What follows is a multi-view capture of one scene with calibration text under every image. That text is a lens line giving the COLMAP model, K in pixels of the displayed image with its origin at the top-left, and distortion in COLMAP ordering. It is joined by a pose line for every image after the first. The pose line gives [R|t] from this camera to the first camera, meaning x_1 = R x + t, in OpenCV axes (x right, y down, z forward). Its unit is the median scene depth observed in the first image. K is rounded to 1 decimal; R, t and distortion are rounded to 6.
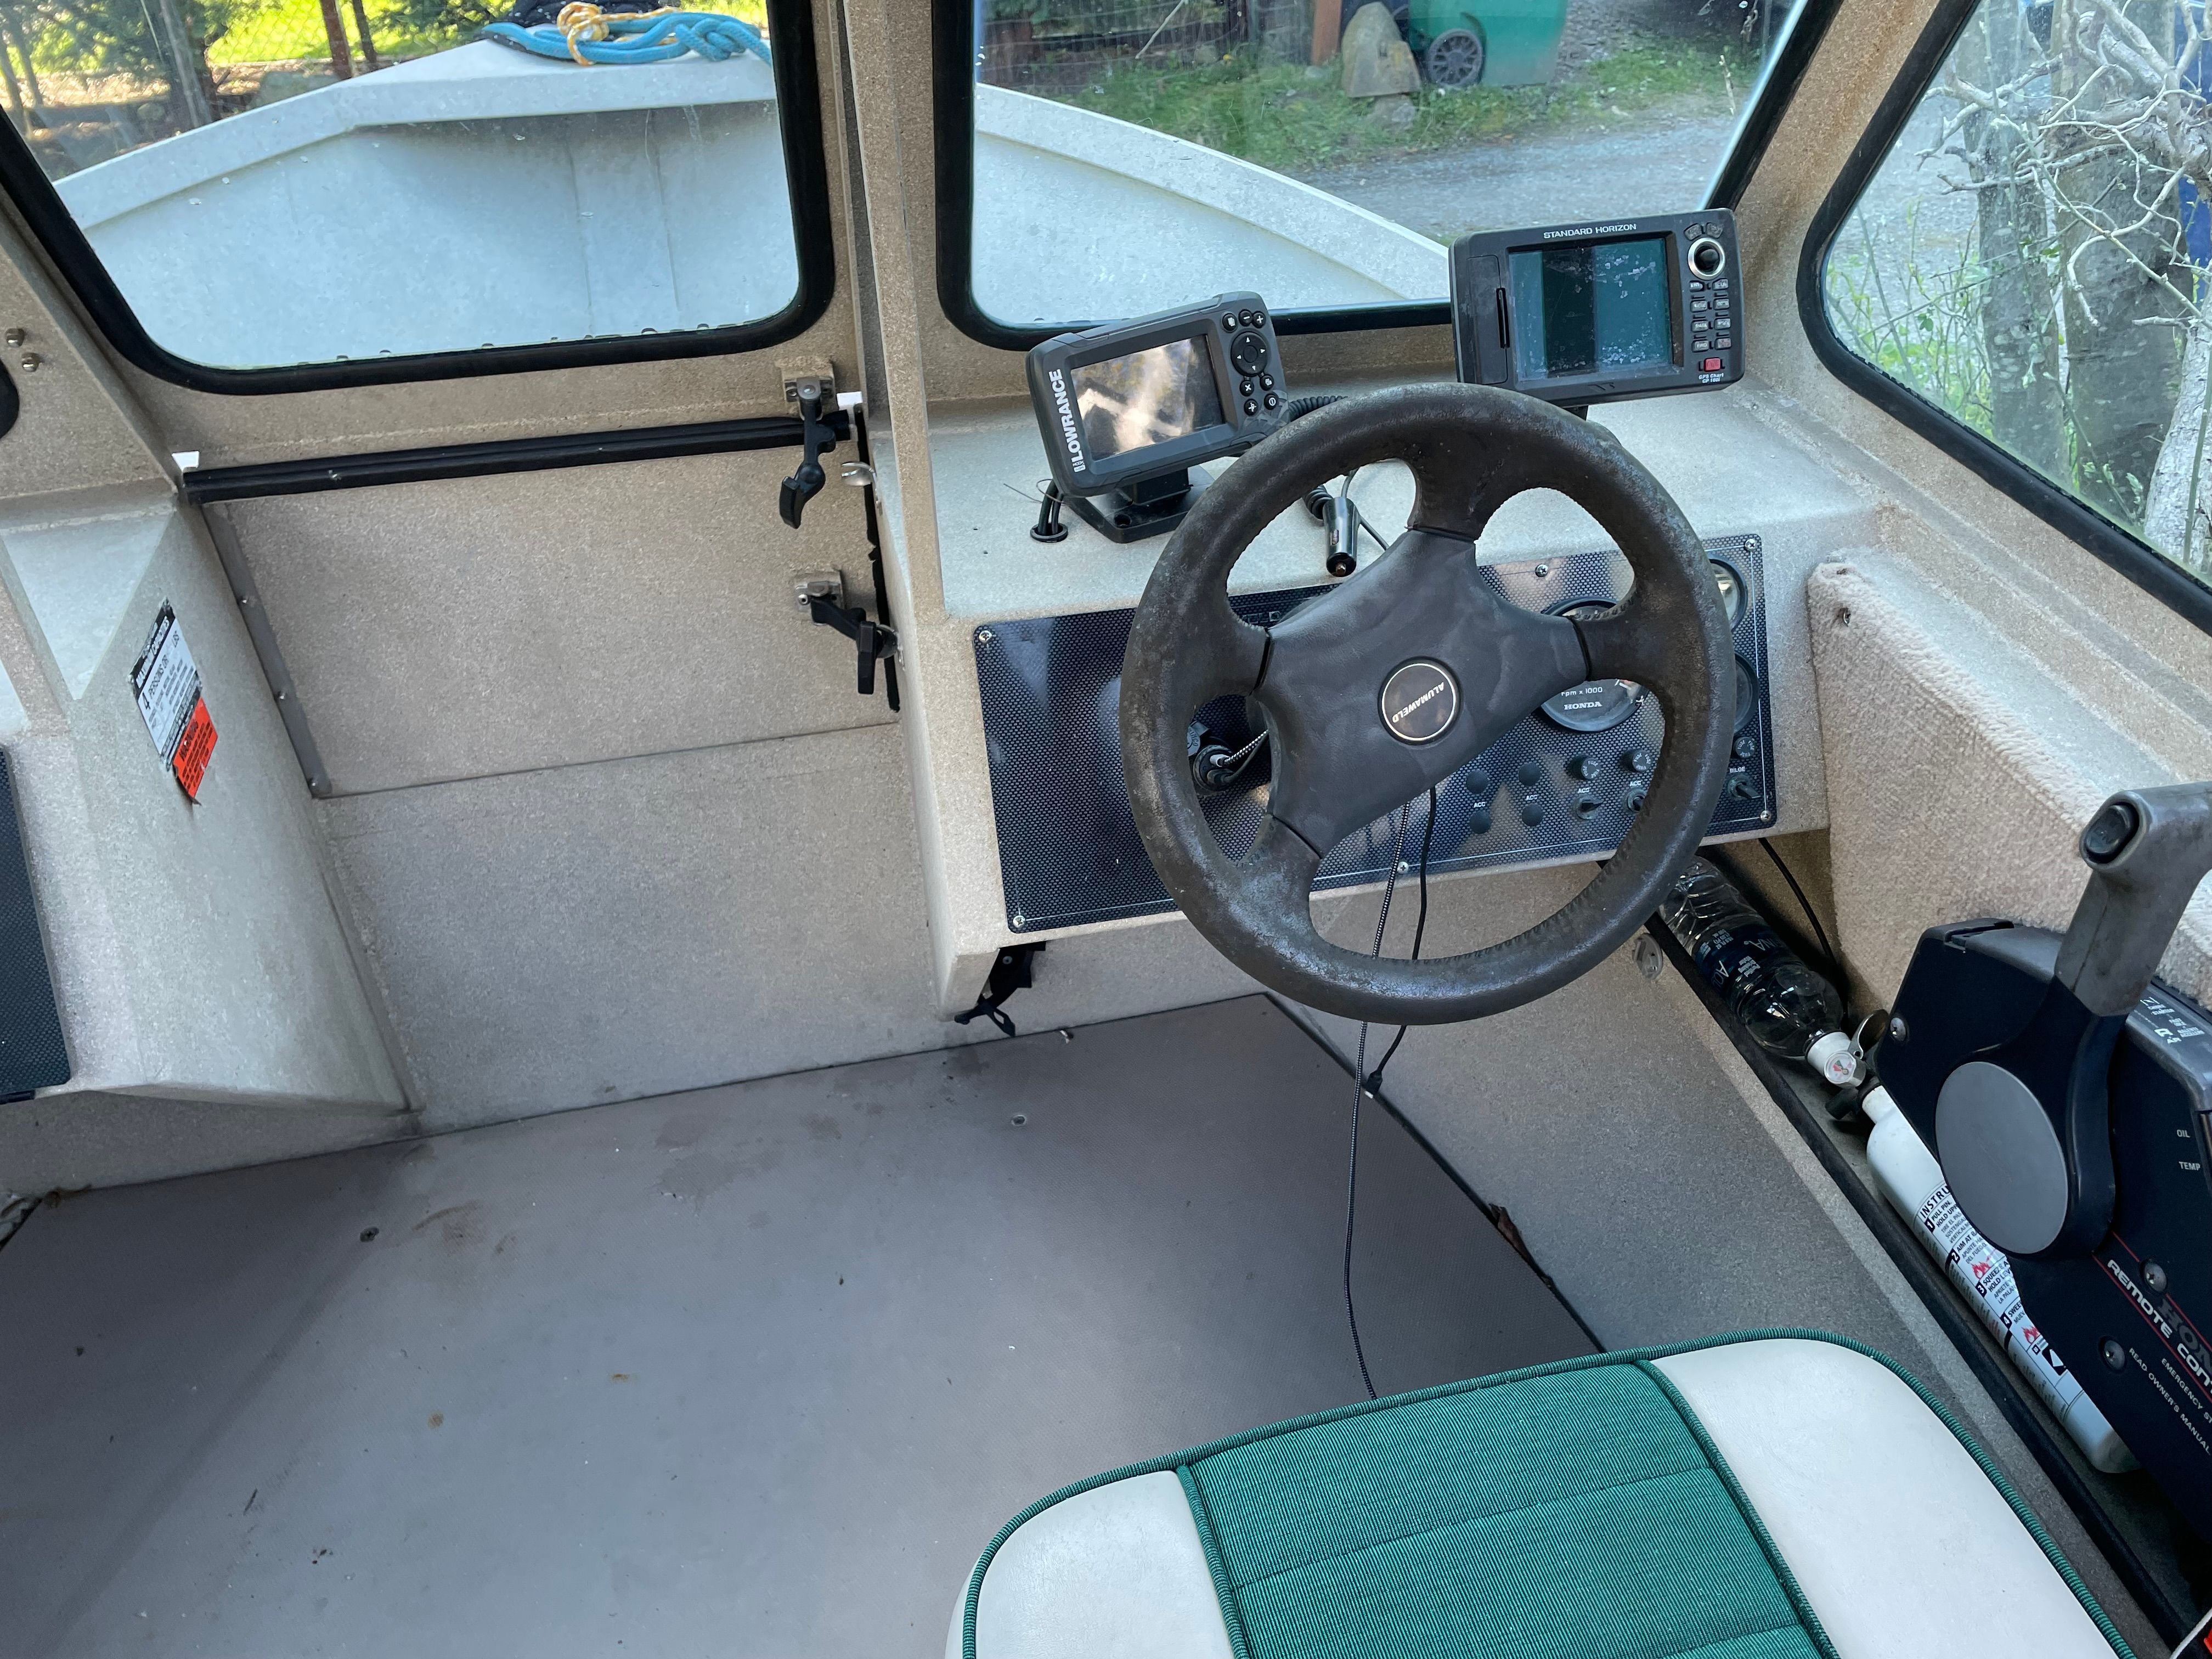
lens RADIAL K [[1664.0, 0, 1094.8], [0, 1664.0, 833.3], [0, 0, 1]] dist [0.096437, -0.119494]
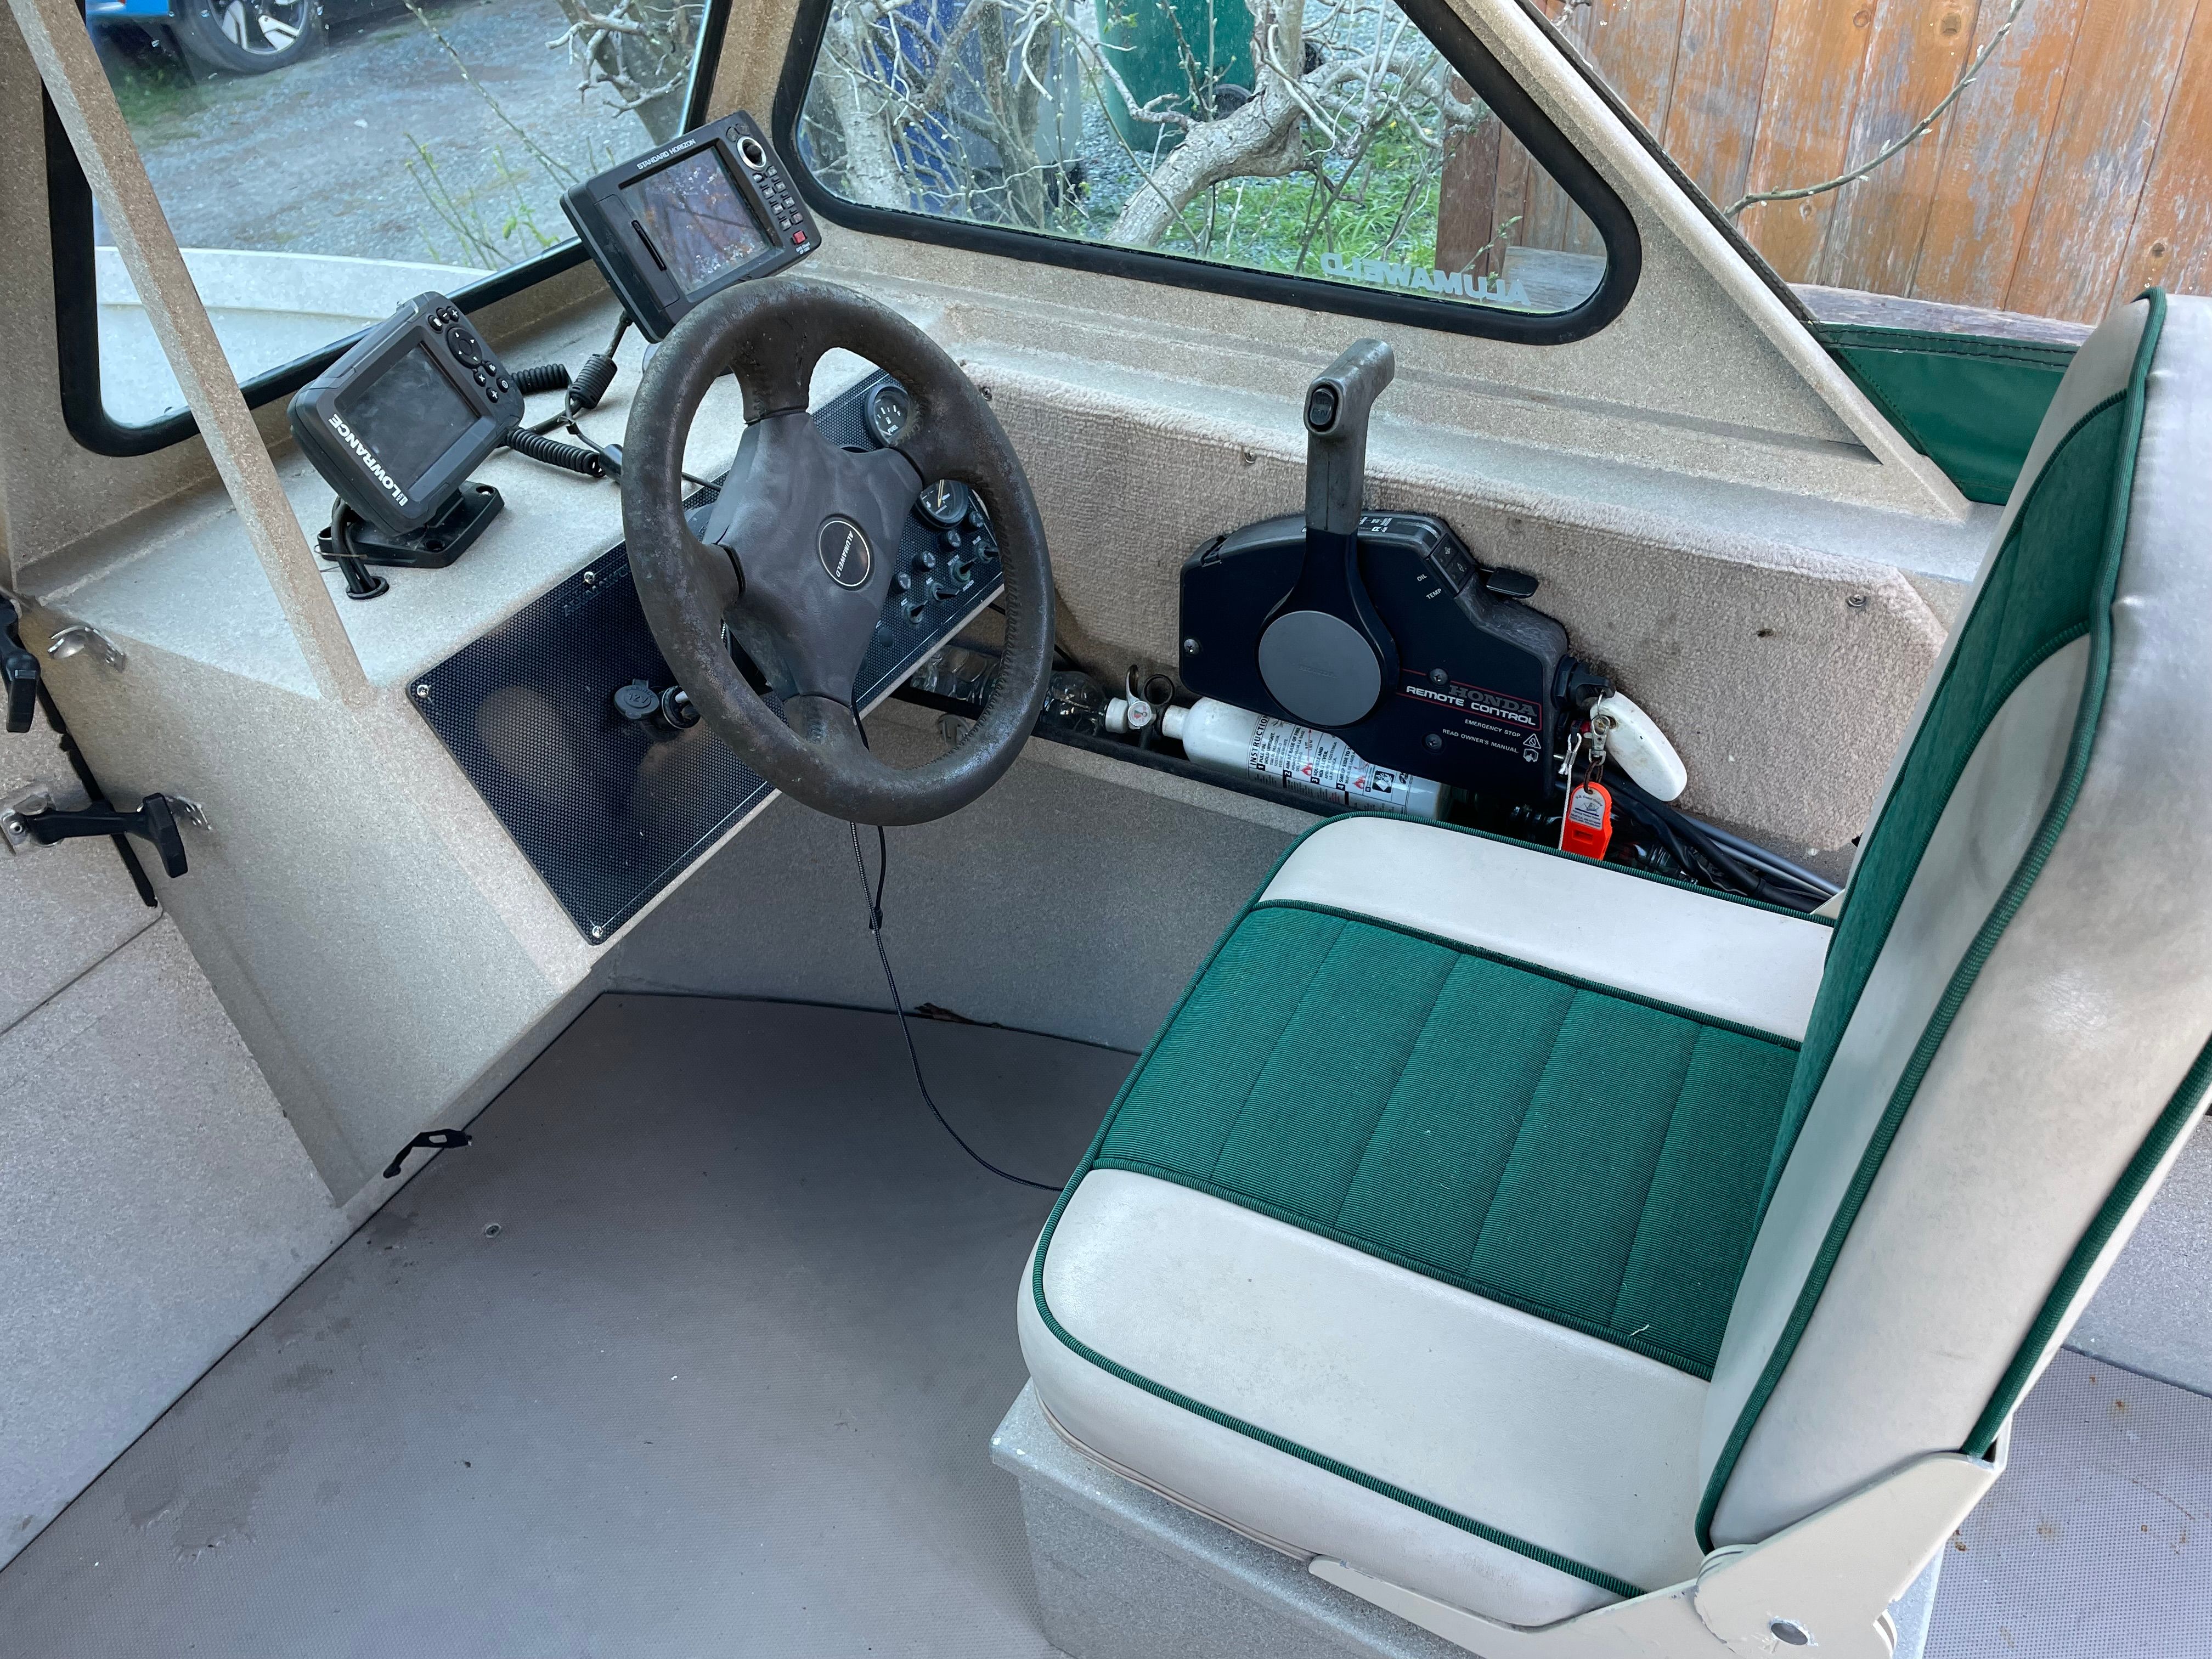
lens RADIAL K [[1657.1, 0, 1108.2], [0, 1657.1, 879.9], [0, 0, 1]] dist [0.085985, -0.112858]
pose [[0.635145, -0.504790, 0.584617, -0.405988], [0.489280, 0.848609, 0.201166, -0.024638], [-0.597658, 0.158272, 0.785974, 0.014789]]
